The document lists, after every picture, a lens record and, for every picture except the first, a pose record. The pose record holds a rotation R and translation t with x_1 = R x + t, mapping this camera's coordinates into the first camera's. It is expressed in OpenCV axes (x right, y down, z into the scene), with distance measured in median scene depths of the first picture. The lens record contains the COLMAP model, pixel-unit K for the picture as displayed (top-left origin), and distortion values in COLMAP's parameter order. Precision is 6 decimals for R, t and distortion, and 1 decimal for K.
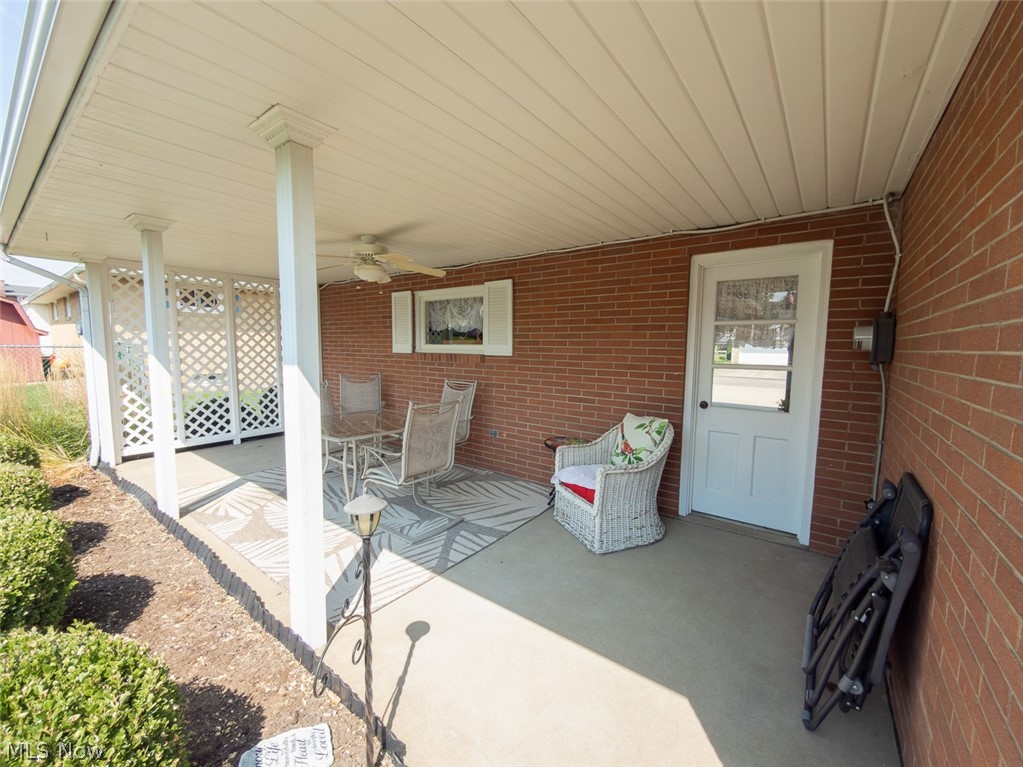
lens RADIAL K [[409.7, 0, 513.1], [0, 409.7, 383.2], [0, 0, 1]] dist [-0.002057, -0.000732]
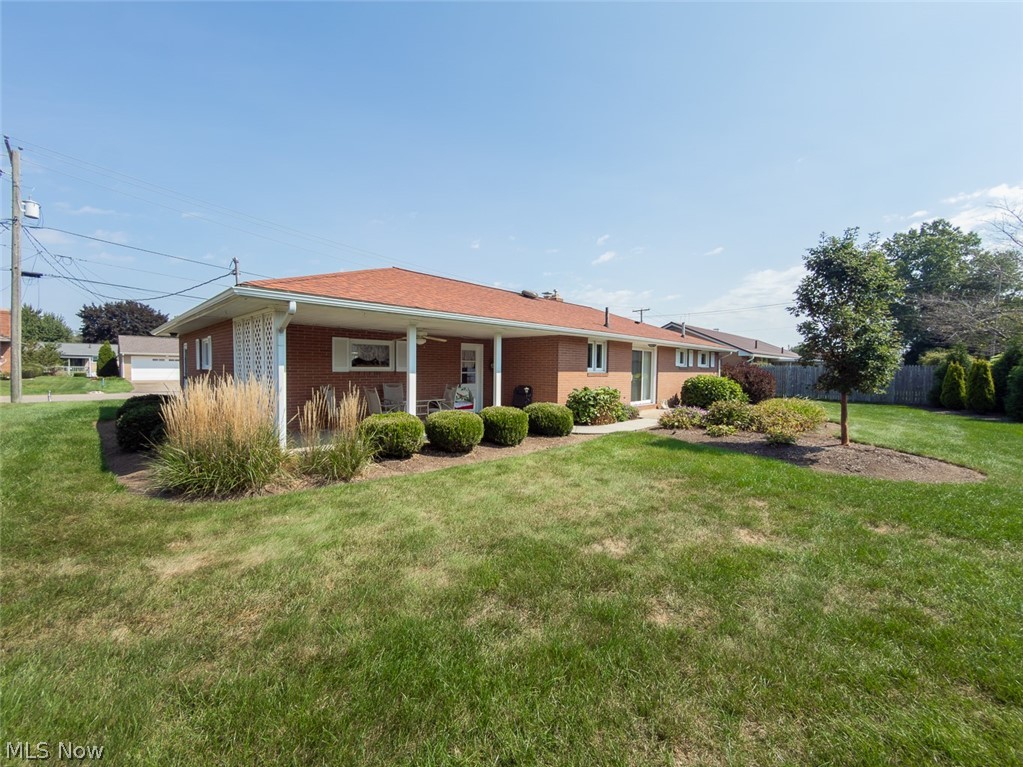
lens RADIAL K [[409.7, 0, 511.9], [0, 409.7, 375.8], [0, 0, 1]] dist [-0.002057, -0.000732]
pose [[0.121746, -0.037079, 0.991868, -2.015161], [0.086095, 0.995930, 0.026664, -0.041579], [-0.988820, 0.082149, 0.124443, 0.048066]]
